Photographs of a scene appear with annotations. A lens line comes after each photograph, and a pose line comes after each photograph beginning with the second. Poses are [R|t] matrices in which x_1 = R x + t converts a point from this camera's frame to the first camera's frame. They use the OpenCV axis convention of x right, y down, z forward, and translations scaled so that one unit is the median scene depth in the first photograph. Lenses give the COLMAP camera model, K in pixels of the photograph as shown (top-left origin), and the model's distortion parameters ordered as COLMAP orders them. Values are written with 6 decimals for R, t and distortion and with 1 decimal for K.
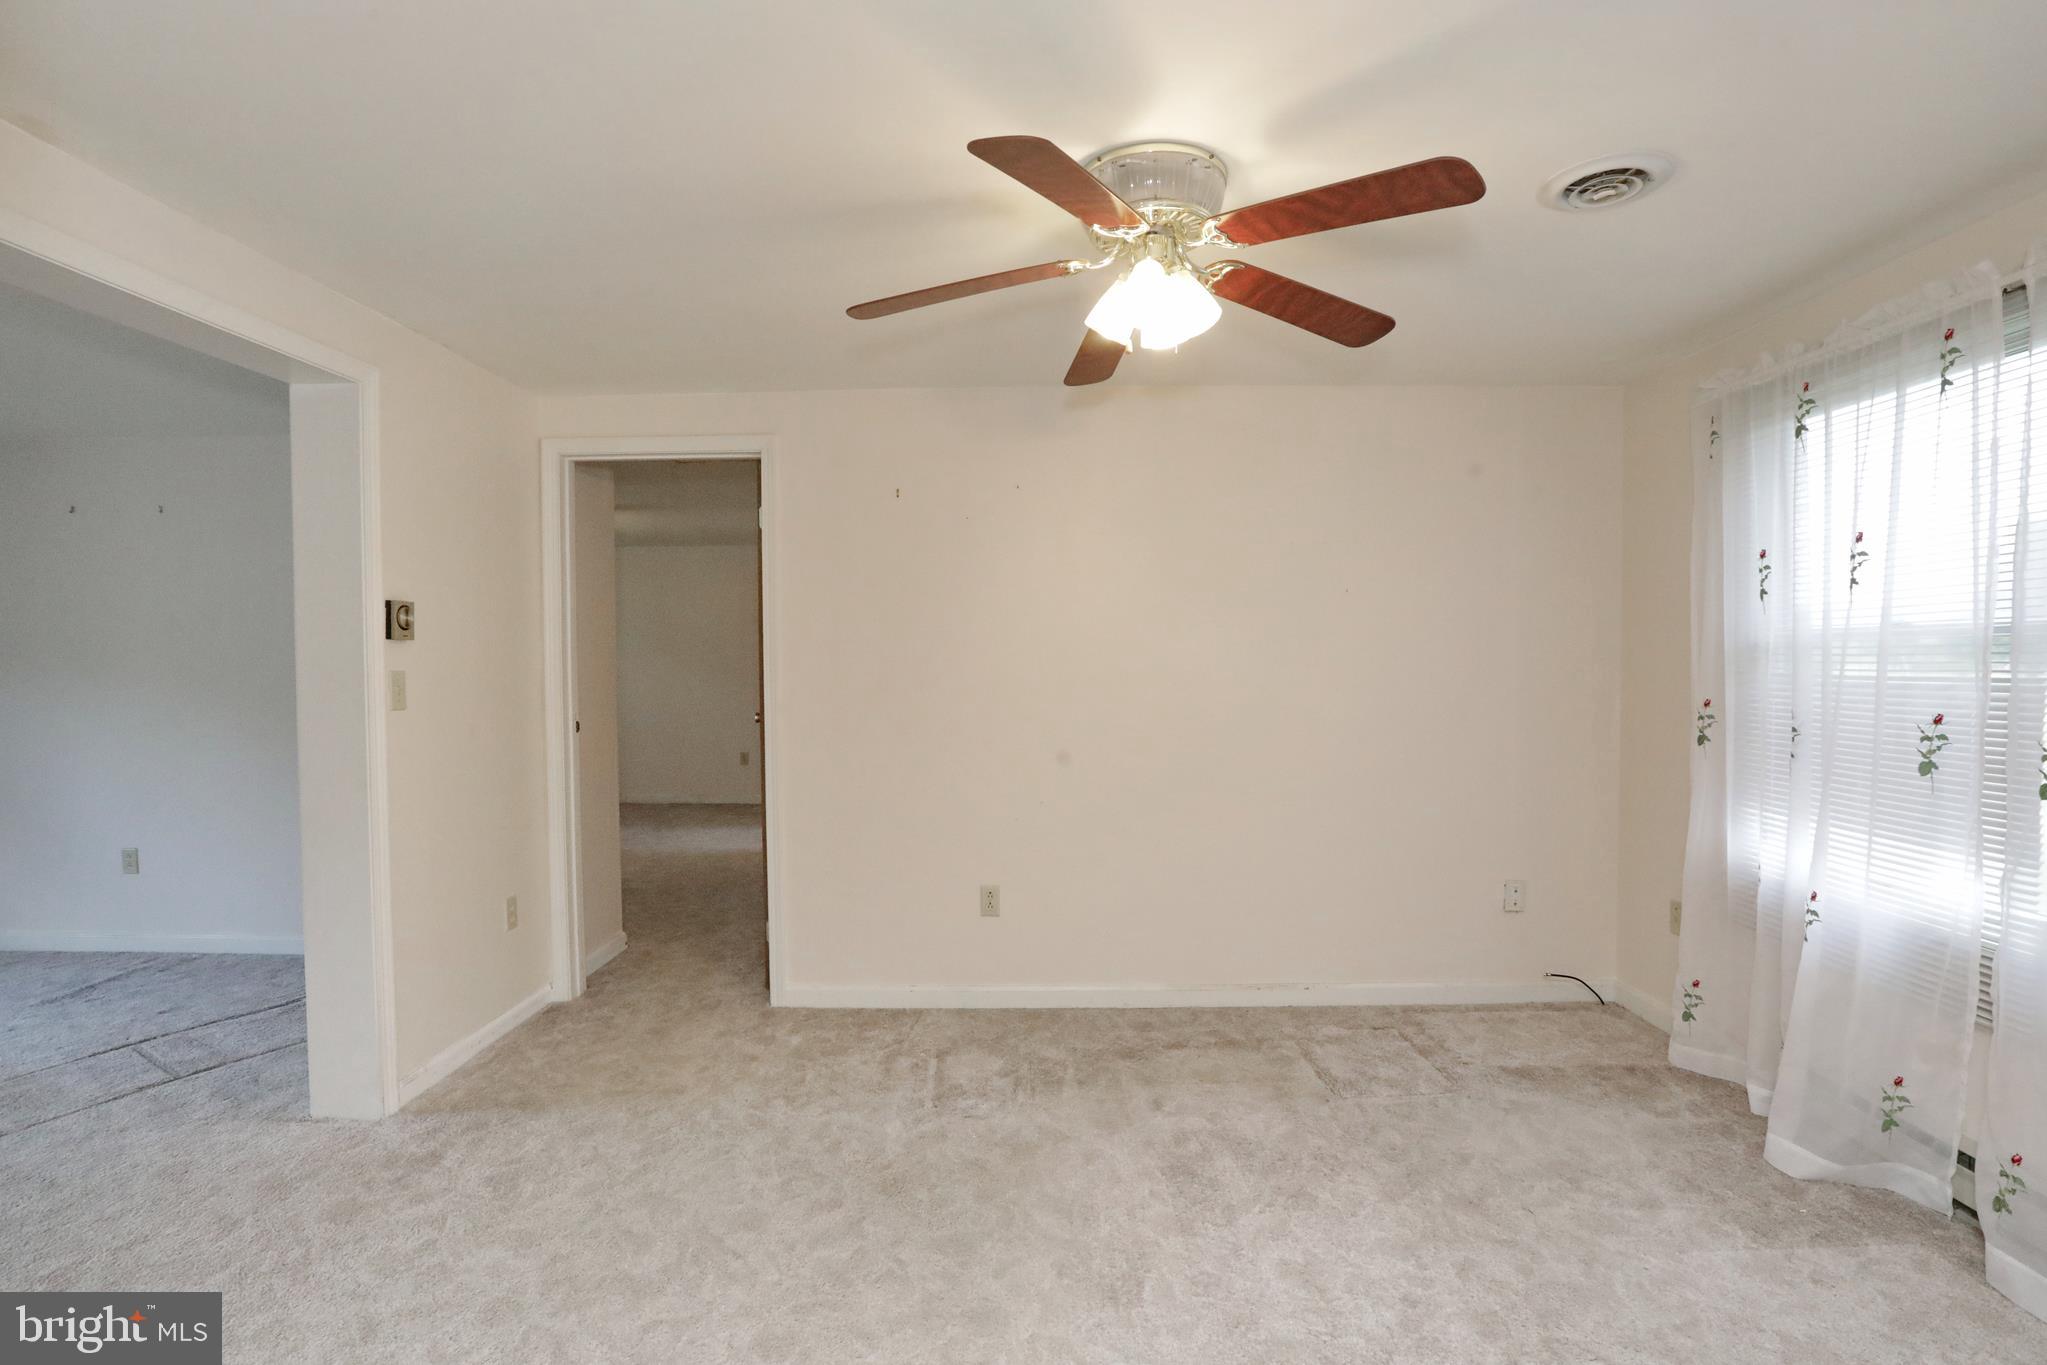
lens RADIAL K [[966.9, 0, 1023.5], [0, 966.9, 682.5], [0, 0, 1]] dist [-0.062104, 0.021857]
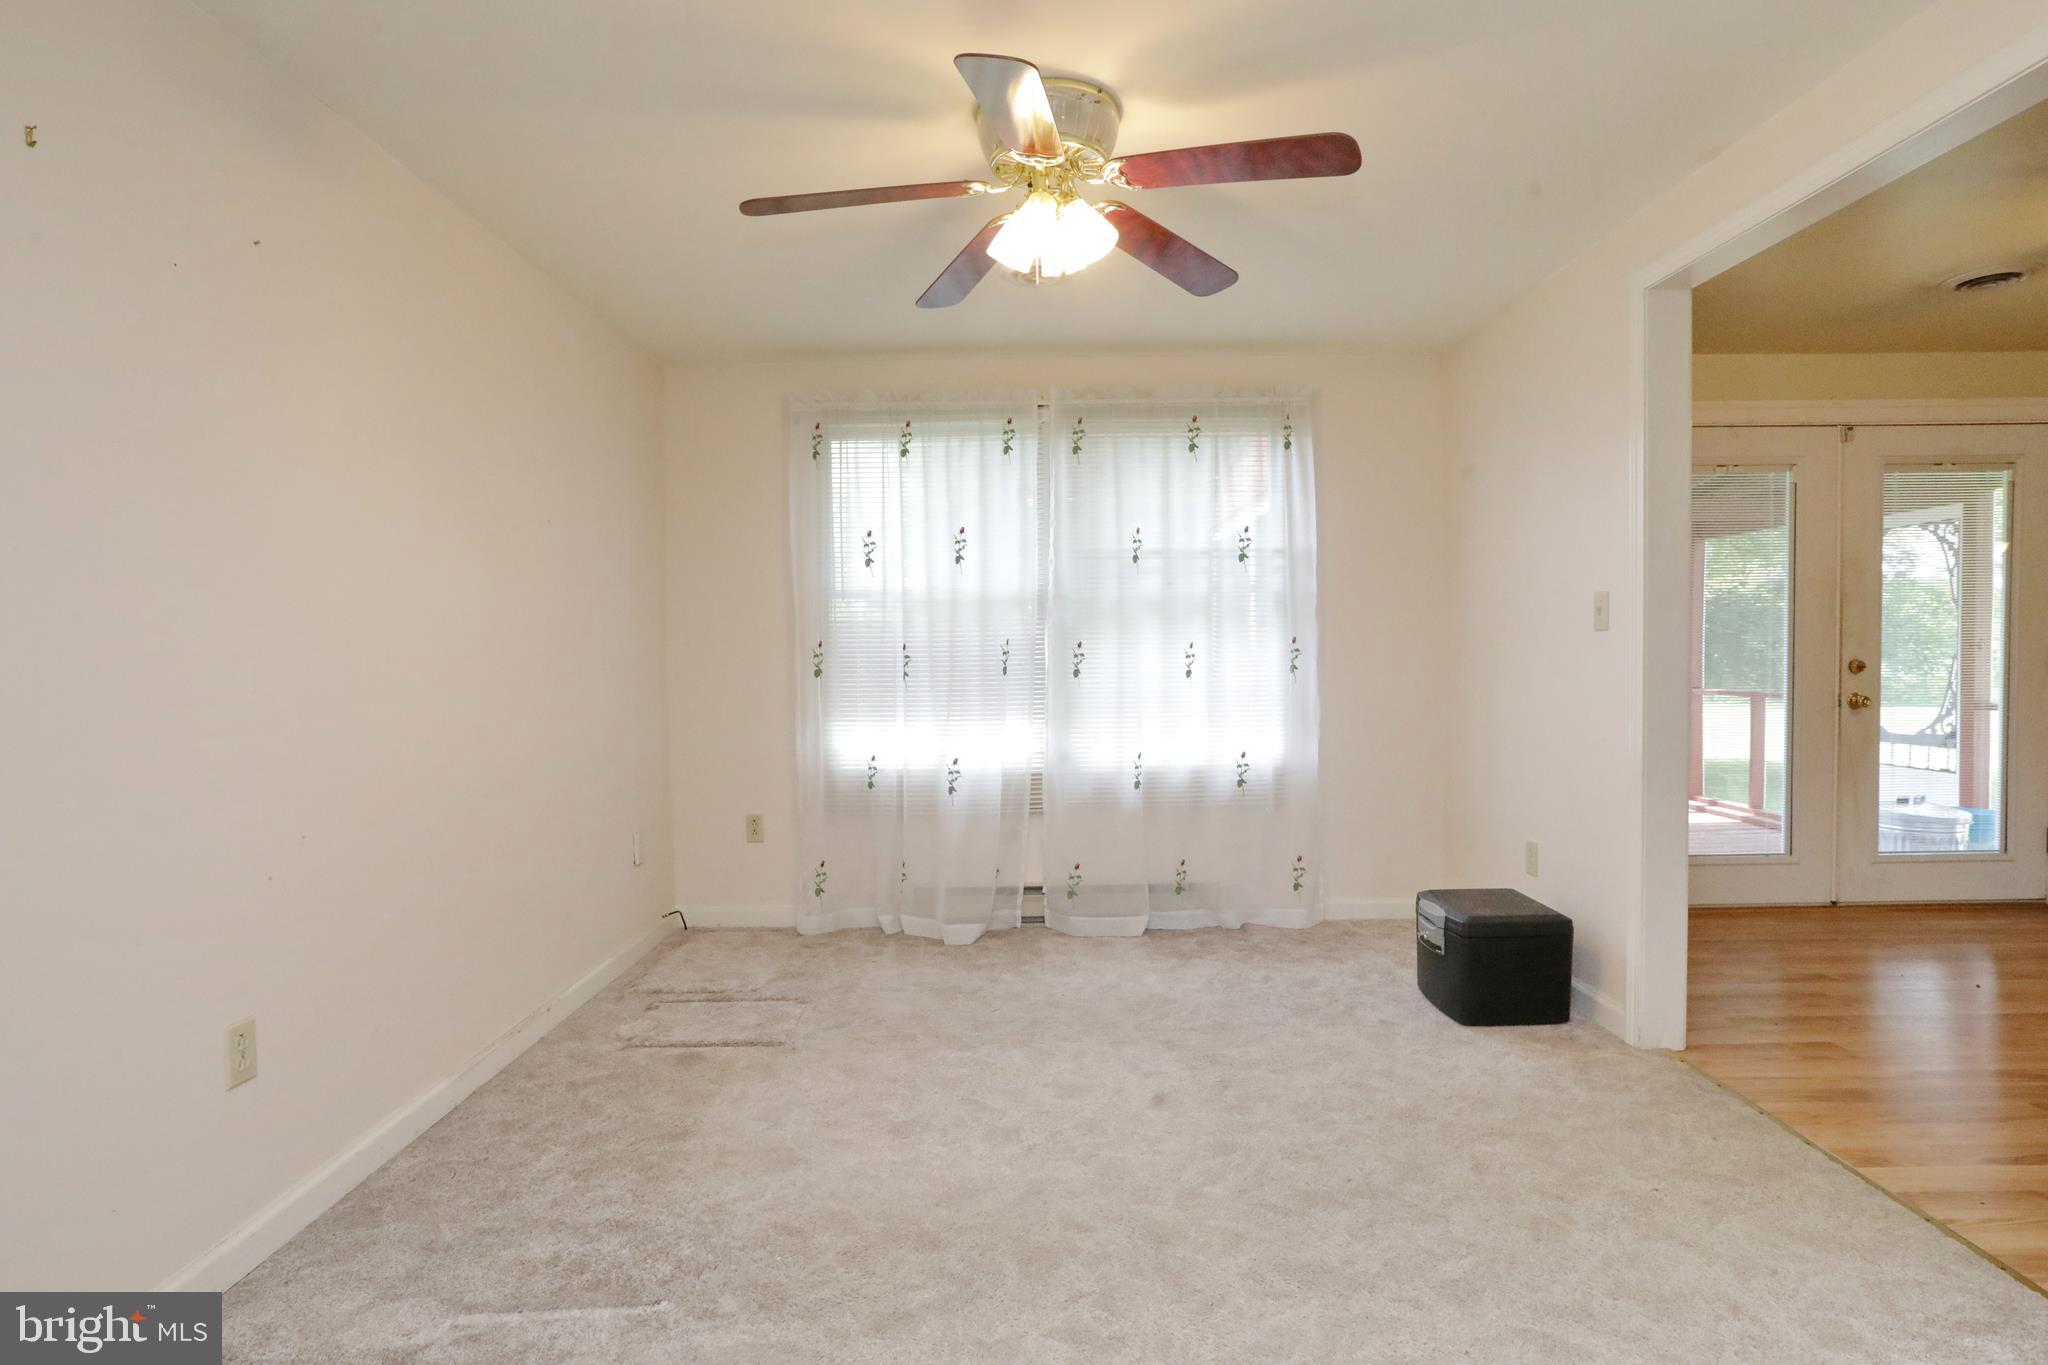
lens RADIAL K [[1026.9, 0, 976.8], [0, 1026.9, 721.0], [0, 0, 1]] dist [-0.032689, -0.000082]
pose [[-0.032985, -0.040069, 0.998652, -0.748158], [0.042459, 0.998238, 0.041455, 0.084439], [-0.998554, 0.043769, -0.031226, 0.905689]]
